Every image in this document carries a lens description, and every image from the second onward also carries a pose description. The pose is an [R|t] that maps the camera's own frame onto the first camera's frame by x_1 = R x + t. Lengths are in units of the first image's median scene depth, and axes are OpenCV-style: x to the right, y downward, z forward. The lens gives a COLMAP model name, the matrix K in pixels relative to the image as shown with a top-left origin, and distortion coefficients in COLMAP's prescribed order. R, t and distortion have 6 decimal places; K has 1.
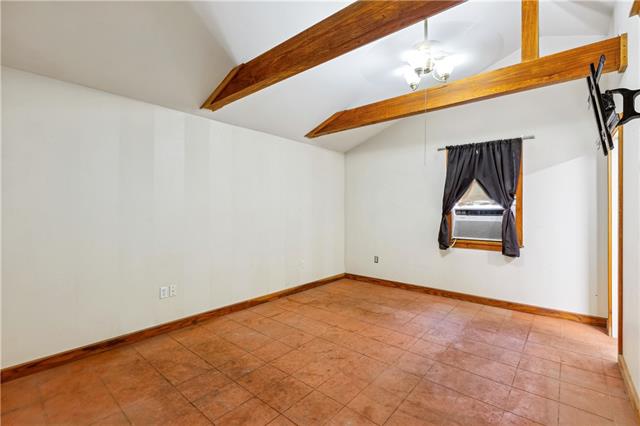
lens RADIAL K [[292.6, 0, 319.3], [0, 292.6, 210.5], [0, 0, 1]] dist [-0.001154, -0.000372]
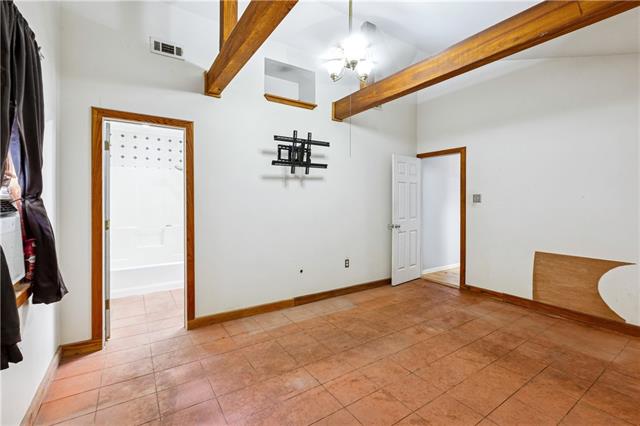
lens RADIAL K [[292.6, 0, 321.1], [0, 292.6, 209.1], [0, 0, 1]] dist [-0.001154, -0.000372]
pose [[-0.963724, -0.008445, 0.266769, 0.191713], [-0.000970, 0.999603, 0.028142, -0.001915], [-0.266900, 0.026862, -0.963350, 1.970959]]
